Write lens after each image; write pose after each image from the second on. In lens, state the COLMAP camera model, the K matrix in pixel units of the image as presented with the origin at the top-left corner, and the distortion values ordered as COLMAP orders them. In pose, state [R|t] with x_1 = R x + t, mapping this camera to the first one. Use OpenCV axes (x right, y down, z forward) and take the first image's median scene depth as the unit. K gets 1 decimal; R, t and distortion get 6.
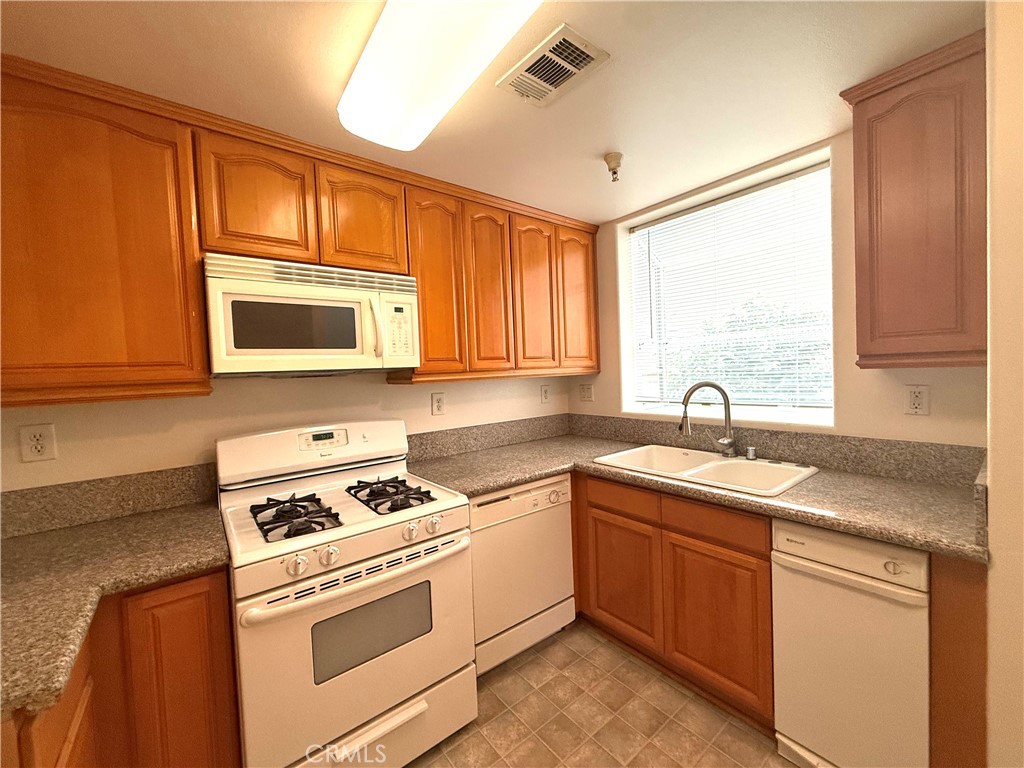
lens RADIAL K [[404.2, 0, 512.0], [0, 404.2, 384.0], [0, 0, 1]] dist [-0.001012, -0.000166]
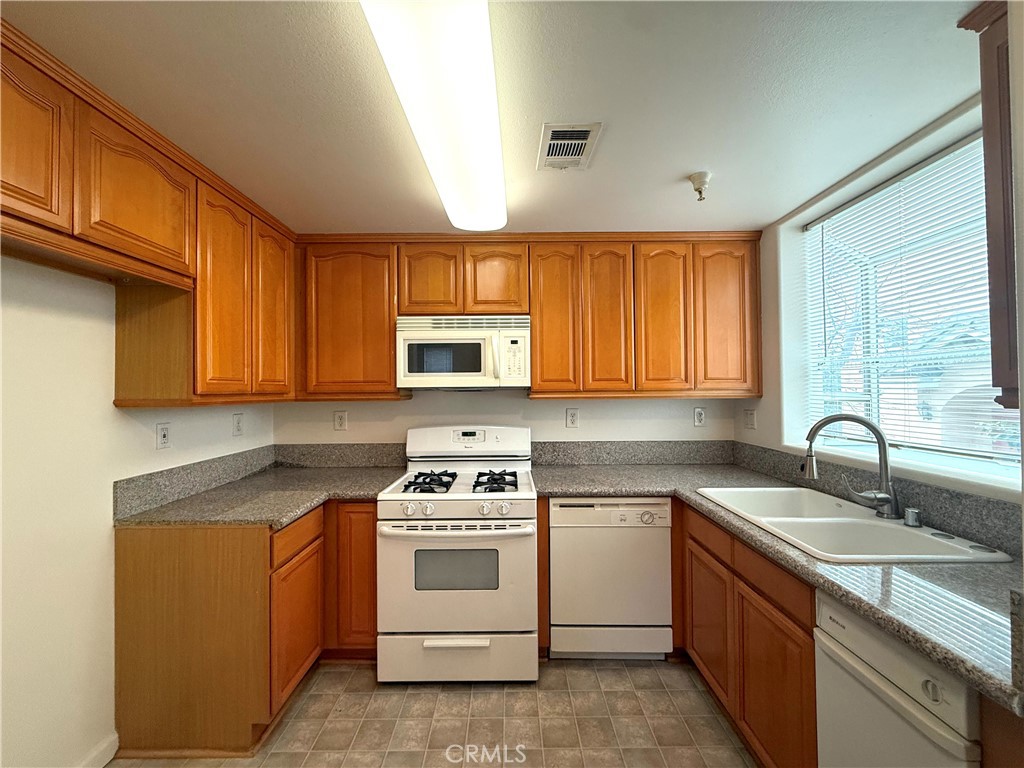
lens RADIAL K [[404.2, 0, 512.0], [0, 404.2, 384.0], [0, 0, 1]] dist [-0.001012, -0.000166]
pose [[0.787175, 0.023220, -0.616293, 0.501658], [-0.044936, 0.998794, -0.019764, -0.022095], [0.615091, 0.043251, 0.787269, -0.022094]]
